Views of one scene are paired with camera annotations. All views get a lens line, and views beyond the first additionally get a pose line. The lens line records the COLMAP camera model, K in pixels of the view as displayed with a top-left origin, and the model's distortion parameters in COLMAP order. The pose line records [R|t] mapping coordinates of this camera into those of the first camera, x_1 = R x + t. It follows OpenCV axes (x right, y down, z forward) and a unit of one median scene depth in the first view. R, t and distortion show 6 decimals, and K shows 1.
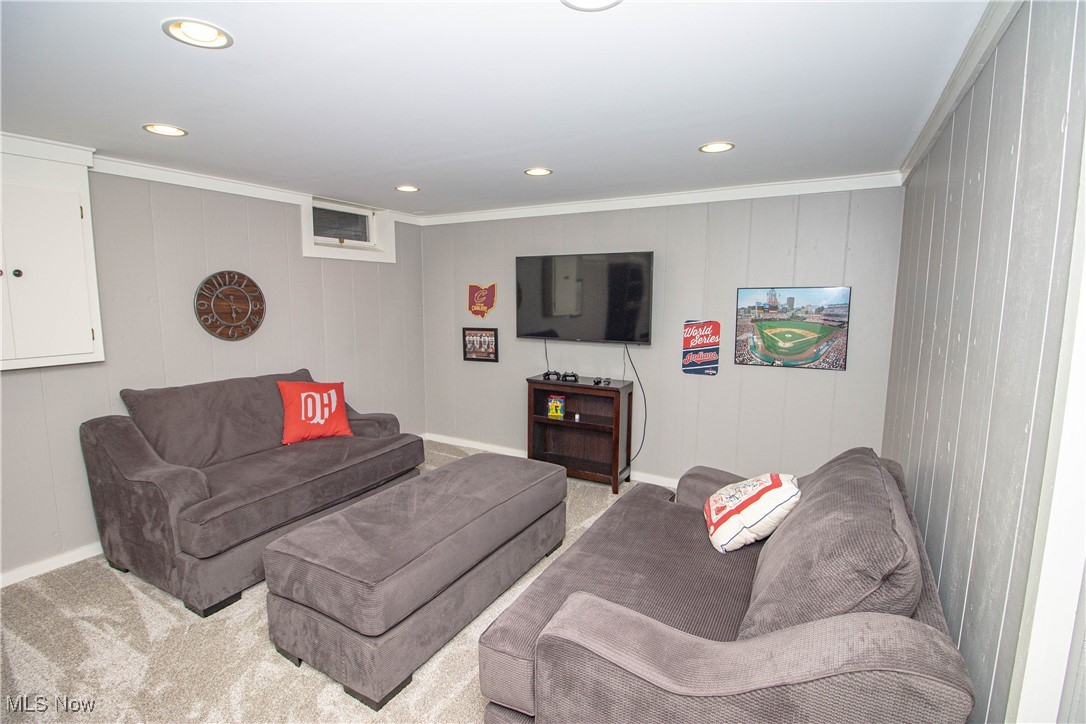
lens RADIAL K [[509.1, 0, 543.0], [0, 509.1, 362.0], [0, 0, 1]] dist [0.005602, -0.016355]
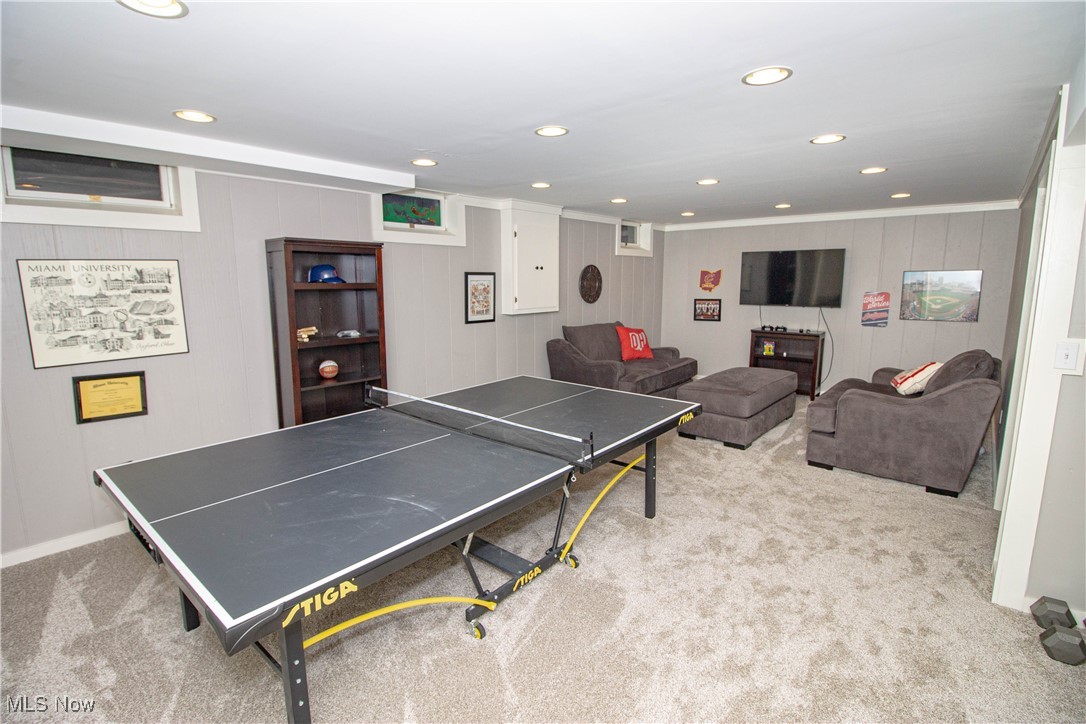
lens RADIAL K [[509.1, 0, 543.0], [0, 509.1, 362.0], [0, 0, 1]] dist [0.005602, -0.016355]
pose [[0.980569, 0.023452, -0.194769, -0.379835], [-0.016987, 0.999250, 0.034793, 0.095201], [0.195439, -0.030809, 0.980232, -0.731519]]
